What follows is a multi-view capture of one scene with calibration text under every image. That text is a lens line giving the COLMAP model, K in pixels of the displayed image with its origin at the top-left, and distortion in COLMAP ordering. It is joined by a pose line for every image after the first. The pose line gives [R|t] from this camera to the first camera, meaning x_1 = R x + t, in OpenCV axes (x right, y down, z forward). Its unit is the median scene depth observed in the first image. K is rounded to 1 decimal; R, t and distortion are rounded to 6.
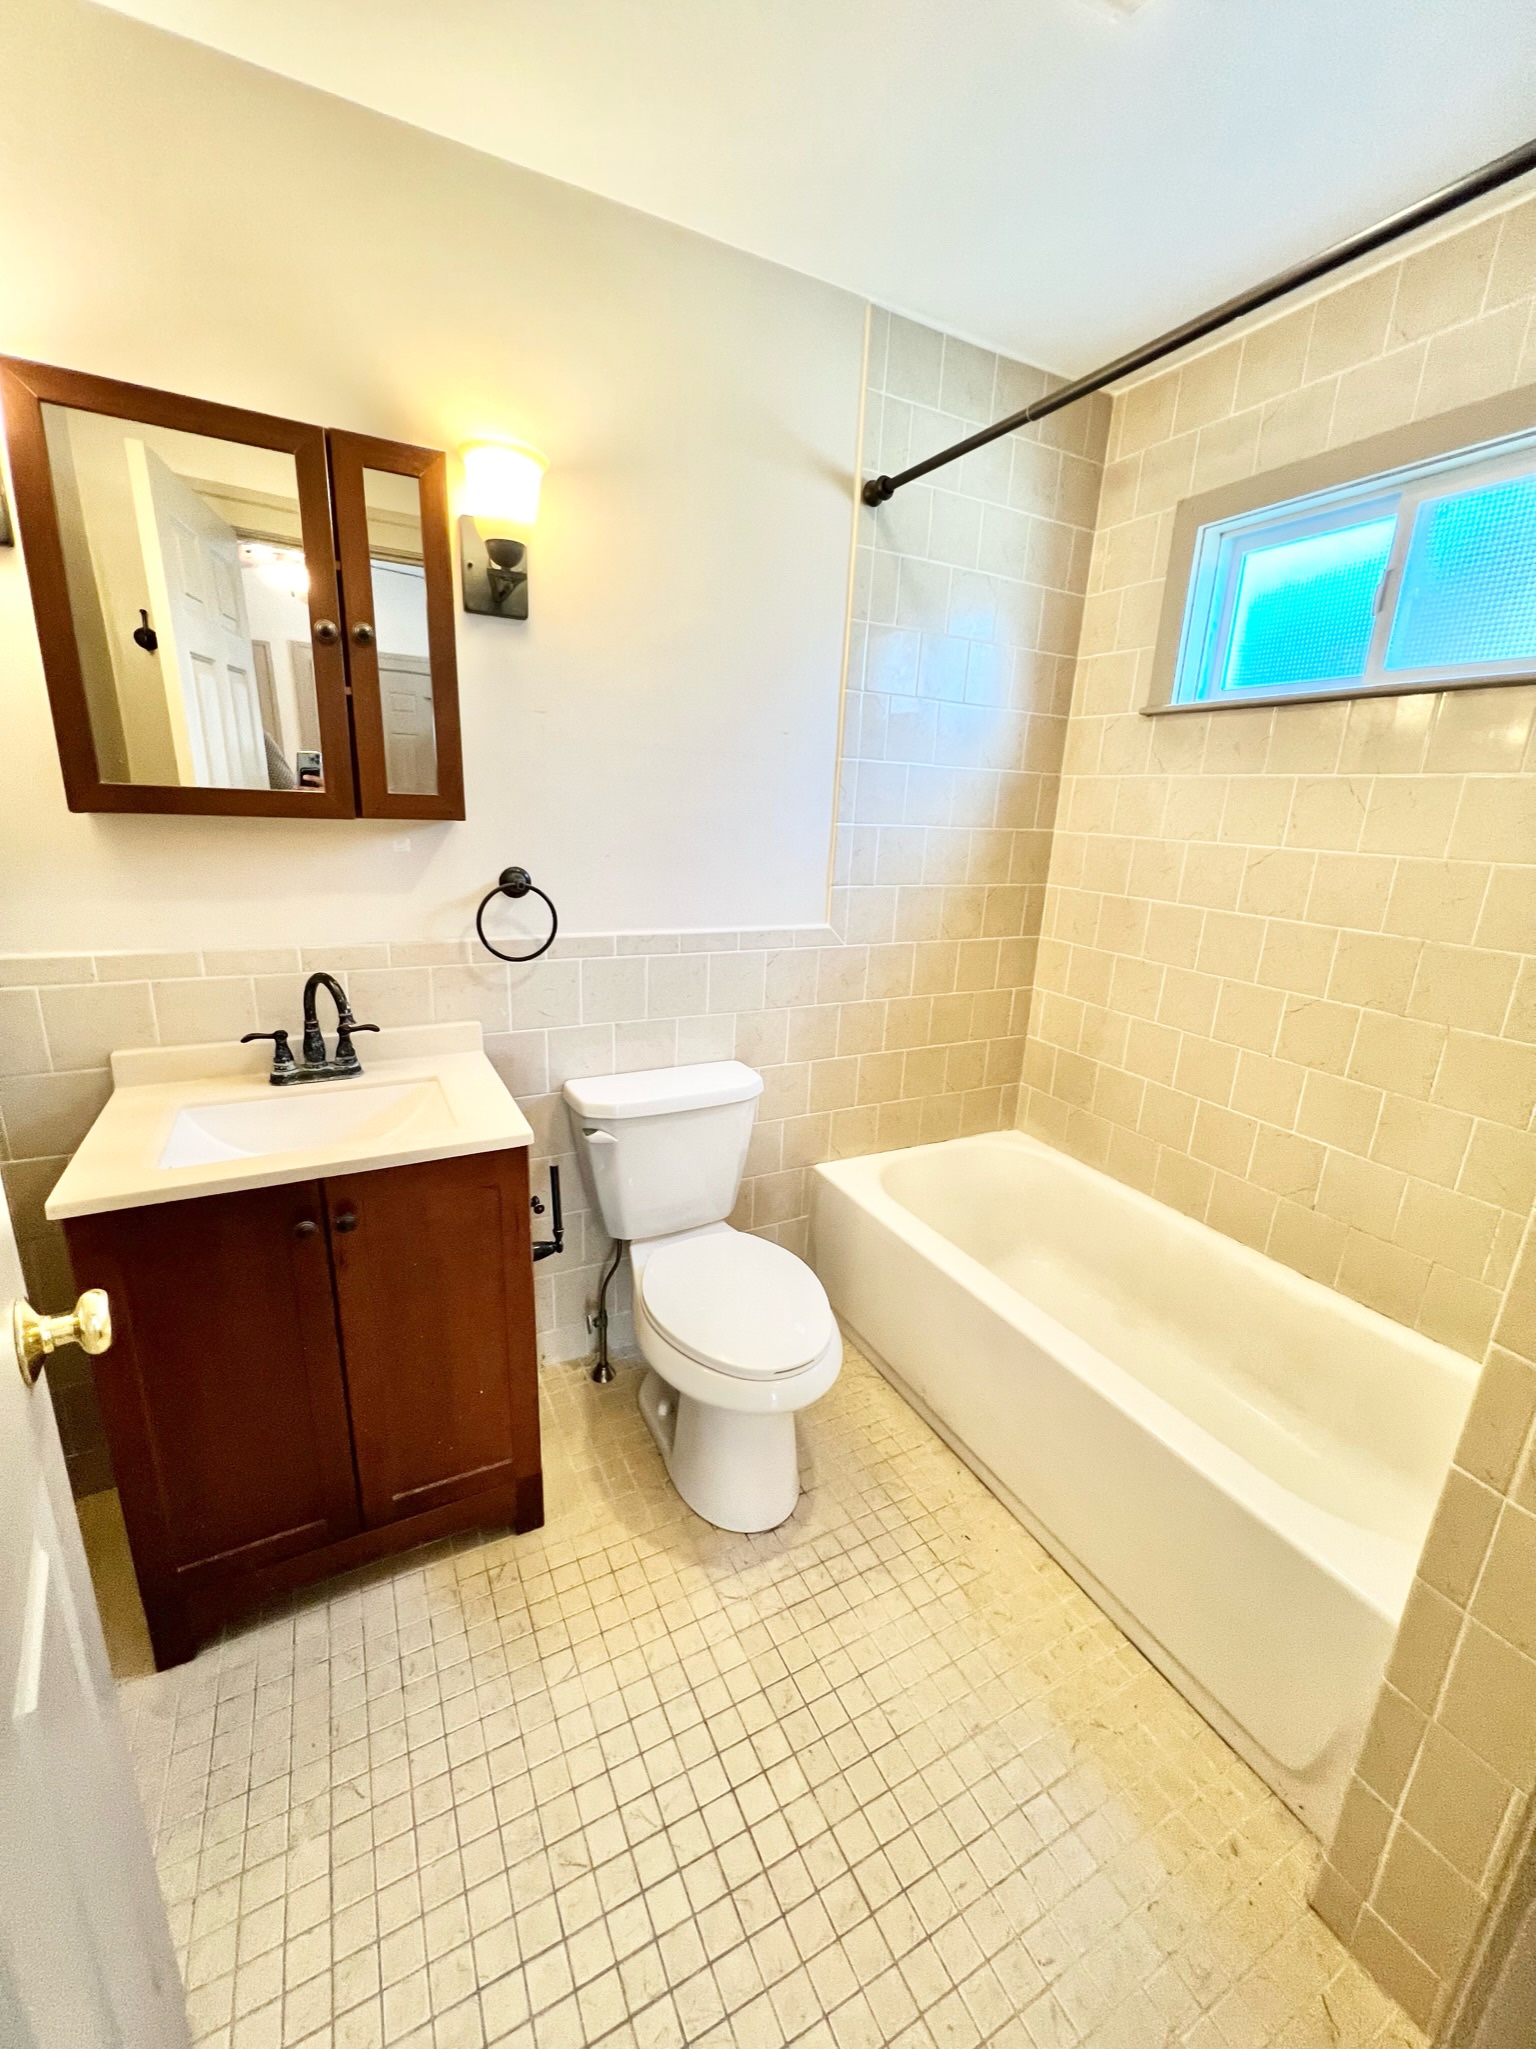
lens RADIAL K [[810.6, 0, 768.0], [0, 810.6, 1024.5], [0, 0, 1]] dist [-0.007279, 0.000404]
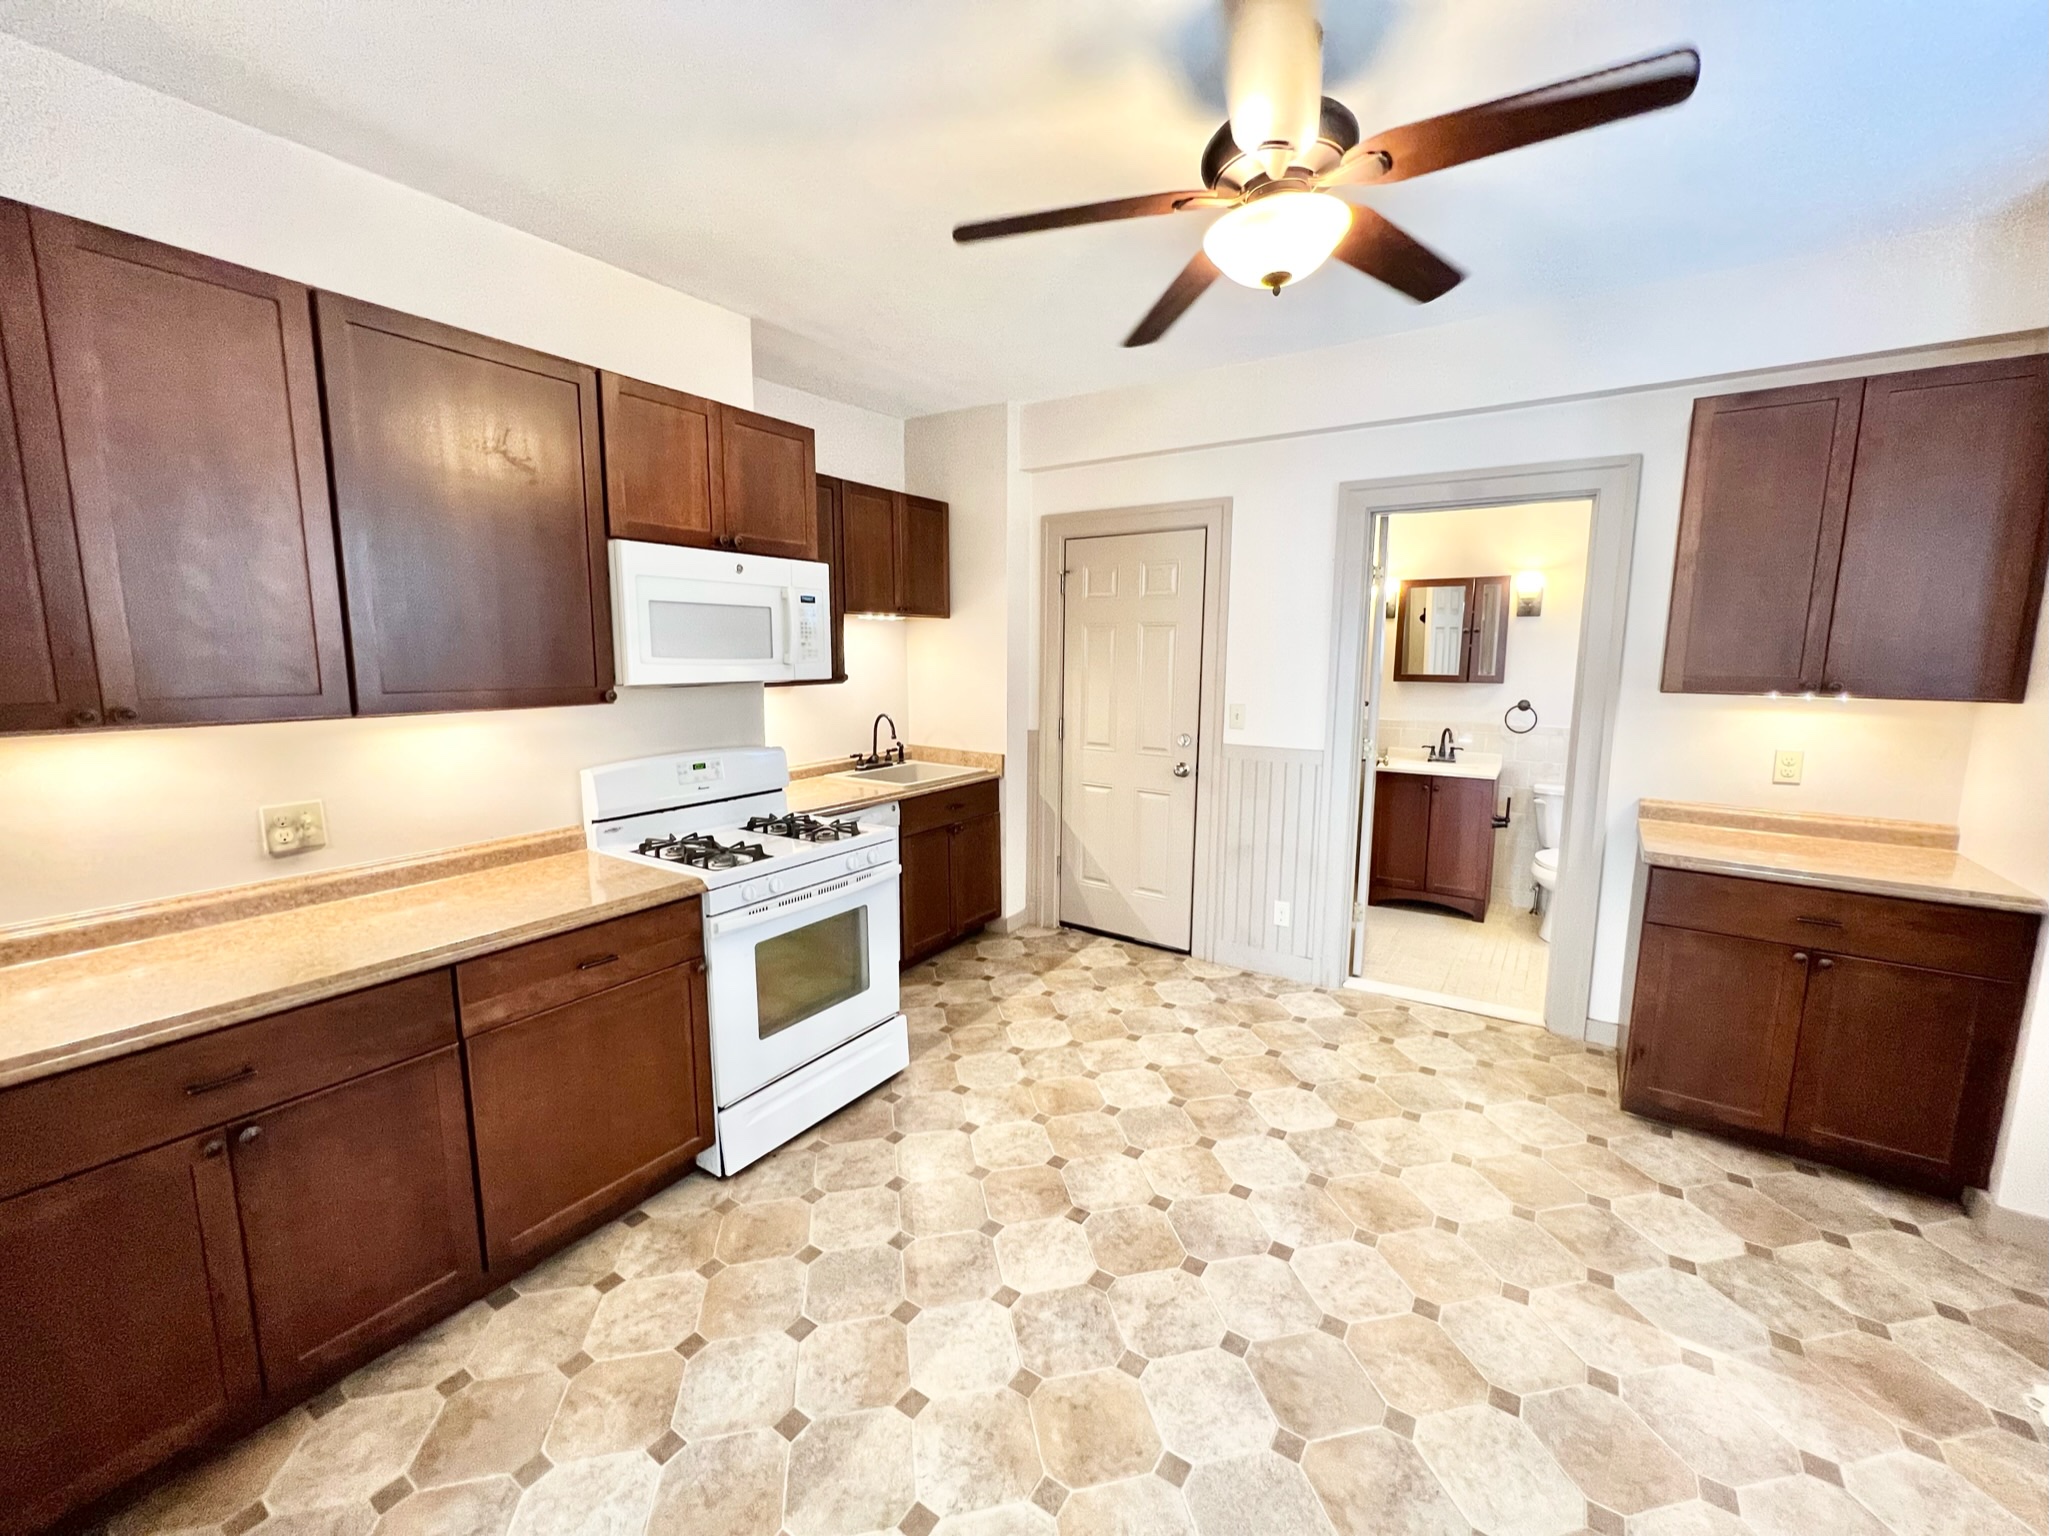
lens RADIAL K [[824.1, 0, 1024.5], [0, 824.1, 768.0], [0, 0, 1]] dist [-0.004441, 0.000147]
pose [[0.479524, 0.076414, -0.874195, 1.488631], [-0.221048, 0.974596, -0.036063, 0.566125], [0.849231, 0.210532, 0.484234, -1.957677]]
